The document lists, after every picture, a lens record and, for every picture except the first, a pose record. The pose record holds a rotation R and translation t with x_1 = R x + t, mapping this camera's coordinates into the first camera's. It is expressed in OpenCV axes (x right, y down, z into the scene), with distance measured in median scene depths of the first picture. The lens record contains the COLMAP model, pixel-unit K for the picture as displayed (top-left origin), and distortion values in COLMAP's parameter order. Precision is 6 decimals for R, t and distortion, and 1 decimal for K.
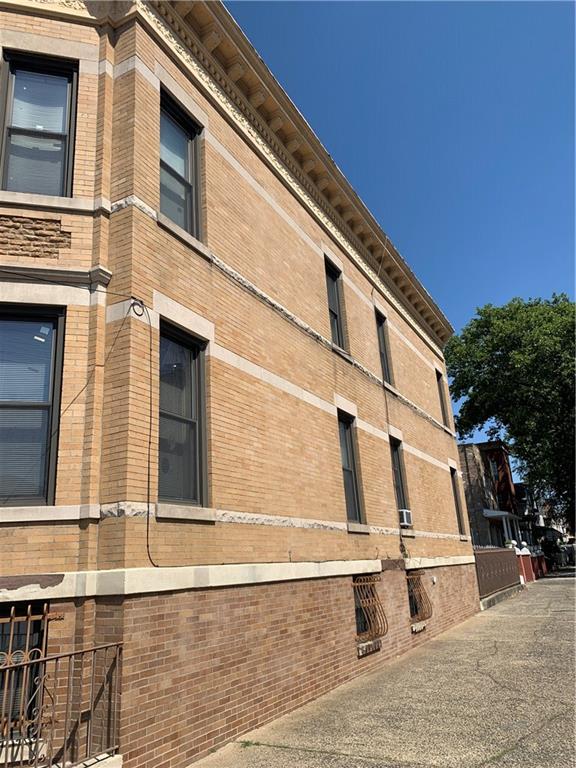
lens RADIAL K [[574.4, 0, 288.0], [0, 574.4, 384.0], [0, 0, 1]] dist [0.109063, -0.212115]
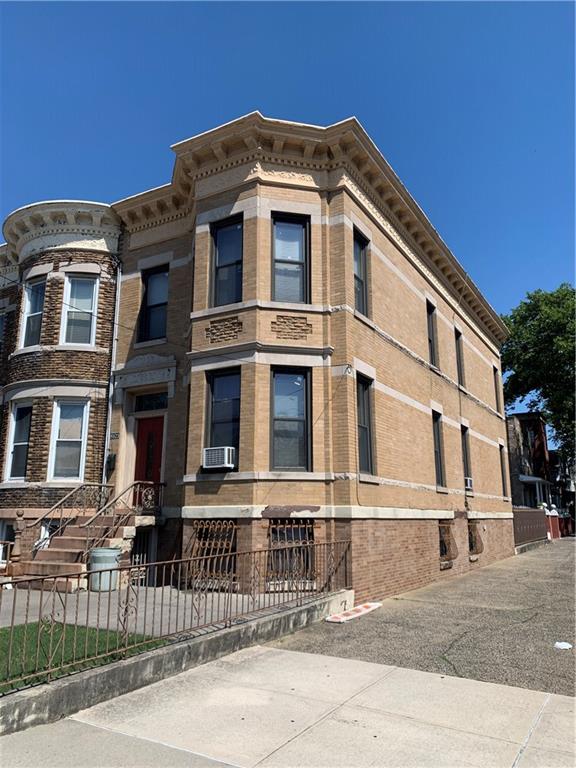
lens RADIAL K [[574.4, 0, 288.0], [0, 574.4, 384.0], [0, 0, 1]] dist [0.109063, -0.212115]
pose [[0.997246, 0.047371, -0.057072, -0.195693], [-0.042339, 0.995364, 0.086354, -0.132161], [0.060898, -0.083700, 0.994628, -0.481035]]
